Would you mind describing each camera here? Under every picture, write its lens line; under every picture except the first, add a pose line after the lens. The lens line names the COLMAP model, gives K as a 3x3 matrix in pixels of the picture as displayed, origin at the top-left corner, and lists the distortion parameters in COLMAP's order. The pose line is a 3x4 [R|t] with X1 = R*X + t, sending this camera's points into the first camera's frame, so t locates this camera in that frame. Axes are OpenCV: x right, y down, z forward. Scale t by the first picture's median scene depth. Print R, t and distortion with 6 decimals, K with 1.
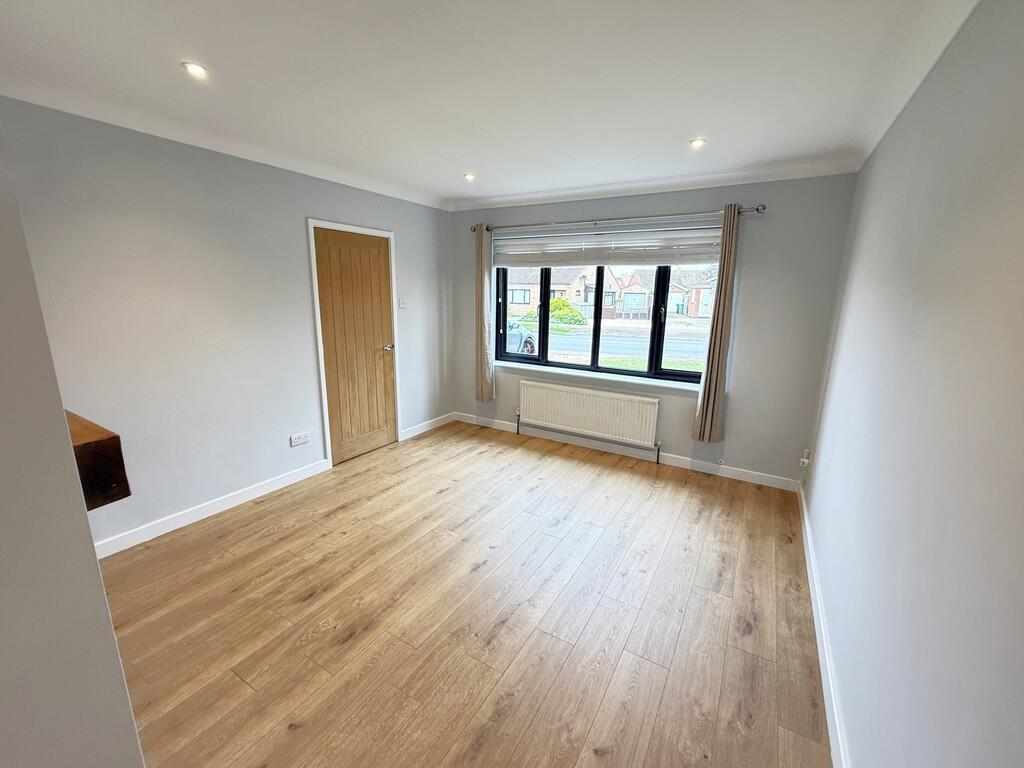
lens RADIAL K [[413.9, 0, 518.6], [0, 413.9, 384.0], [0, 0, 1]] dist [0.002764, -0.000552]
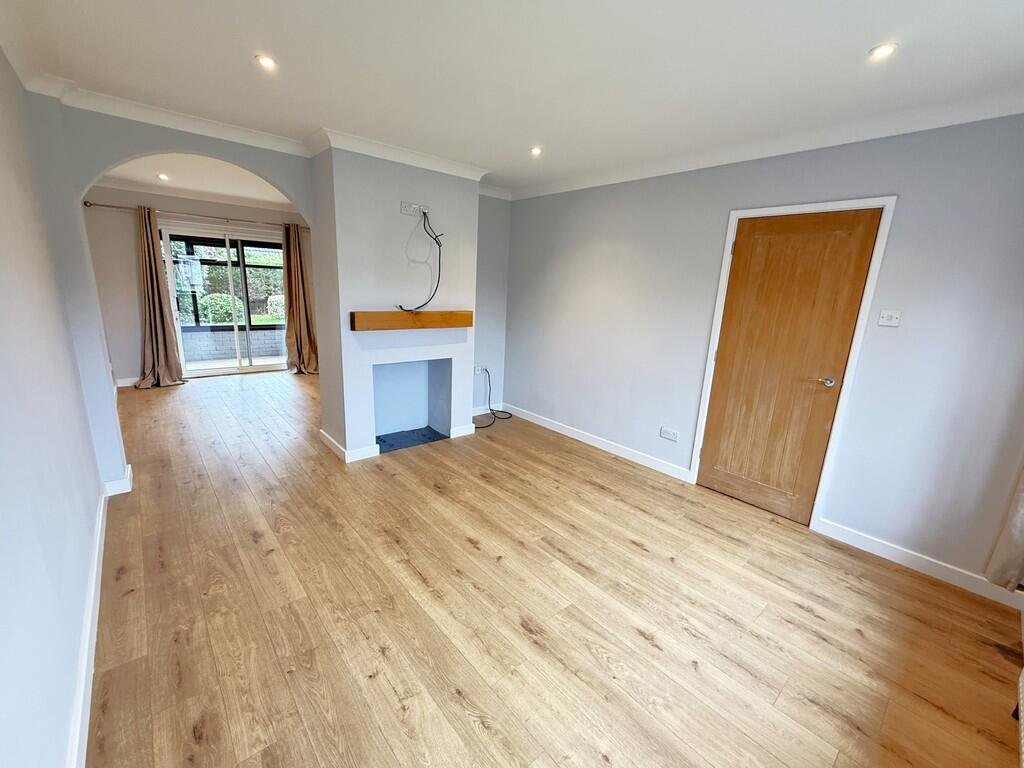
lens RADIAL K [[413.9, 0, 505.4], [0, 413.9, 386.6], [0, 0, 1]] dist [0.002764, -0.000552]
pose [[-0.306523, 0.199127, -0.930802, 0.523516], [-0.256197, 0.924529, 0.282153, -0.160209], [0.916737, 0.324955, -0.232373, 0.813673]]
